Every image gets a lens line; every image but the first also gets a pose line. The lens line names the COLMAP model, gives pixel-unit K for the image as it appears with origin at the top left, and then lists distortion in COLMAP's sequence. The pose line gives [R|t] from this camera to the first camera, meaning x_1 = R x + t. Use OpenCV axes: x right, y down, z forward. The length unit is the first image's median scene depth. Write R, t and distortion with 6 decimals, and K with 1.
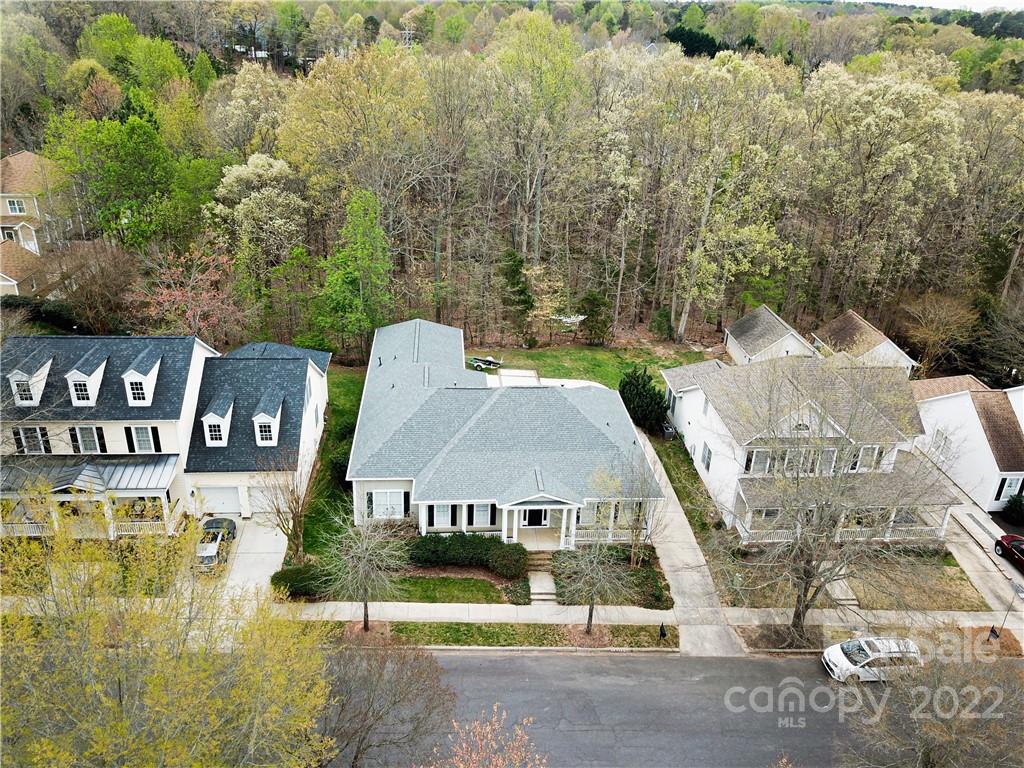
lens RADIAL K [[814.1, 0, 521.4], [0, 814.1, 384.8], [0, 0, 1]] dist [0.007422, -0.001756]
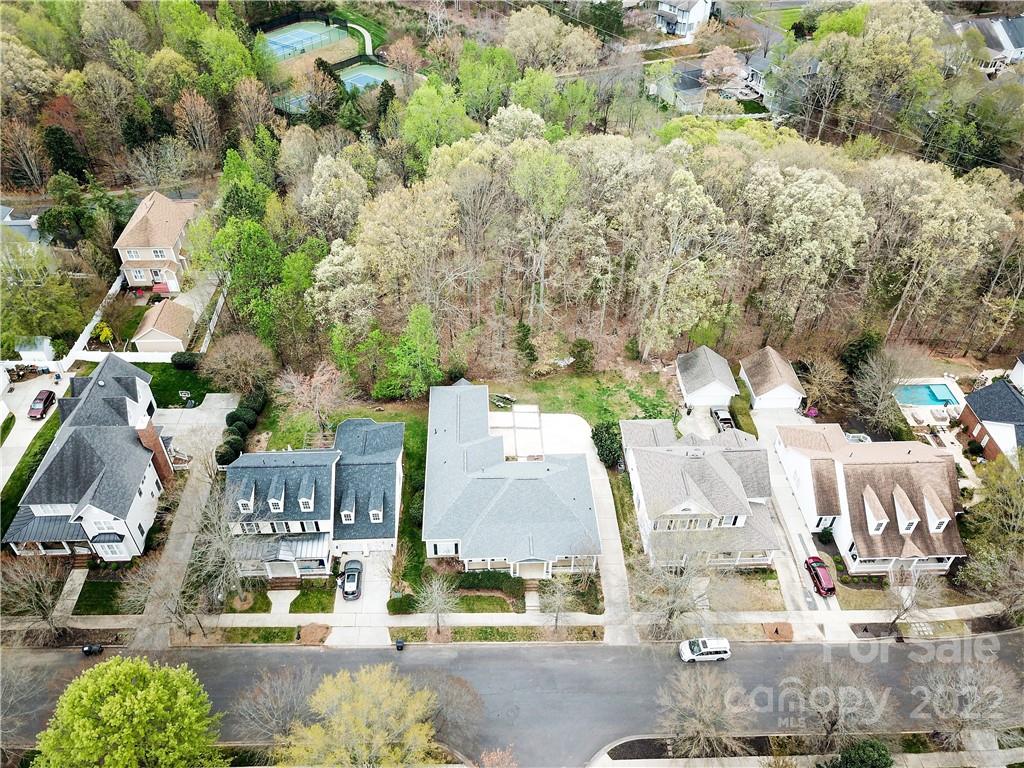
lens RADIAL K [[784.3, 0, 521.4], [0, 784.3, 383.7], [0, 0, 1]] dist [0.009614, 0.002048]
pose [[0.999192, 0.006148, -0.039713, 0.067462], [0.005251, 0.959779, 0.280707, -0.705534], [0.039841, -0.280689, 0.958972, -0.543466]]
